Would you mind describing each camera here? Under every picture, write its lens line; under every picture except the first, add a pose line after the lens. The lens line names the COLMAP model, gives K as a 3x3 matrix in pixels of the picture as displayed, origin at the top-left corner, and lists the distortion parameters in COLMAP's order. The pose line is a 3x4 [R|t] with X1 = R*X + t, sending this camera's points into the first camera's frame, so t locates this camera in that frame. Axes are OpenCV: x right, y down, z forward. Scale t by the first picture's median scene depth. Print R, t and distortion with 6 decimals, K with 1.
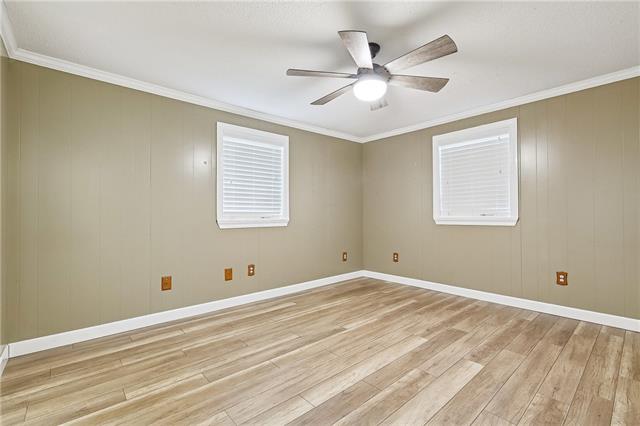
lens RADIAL K [[289.9, 0, 318.0], [0, 289.9, 215.0], [0, 0, 1]] dist [-0.002327, -0.000170]
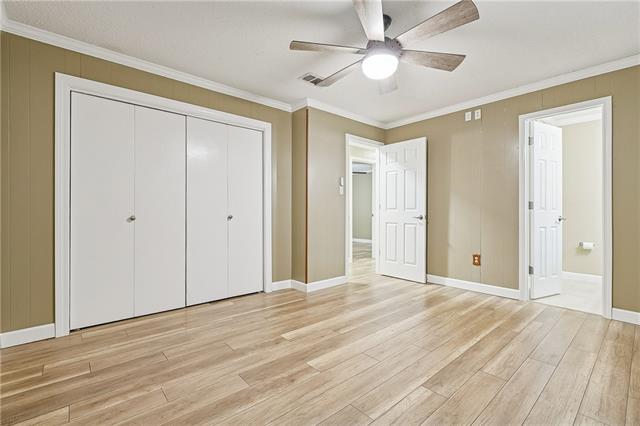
lens RADIAL K [[289.9, 0, 320.0], [0, 289.9, 213.4], [0, 0, 1]] dist [-0.002327, -0.000170]
pose [[-0.999986, 0.005032, -0.001820, 0.360186], [0.005019, 0.999964, 0.006795, 0.029349], [0.001855, 0.006786, -0.999975, 1.845559]]
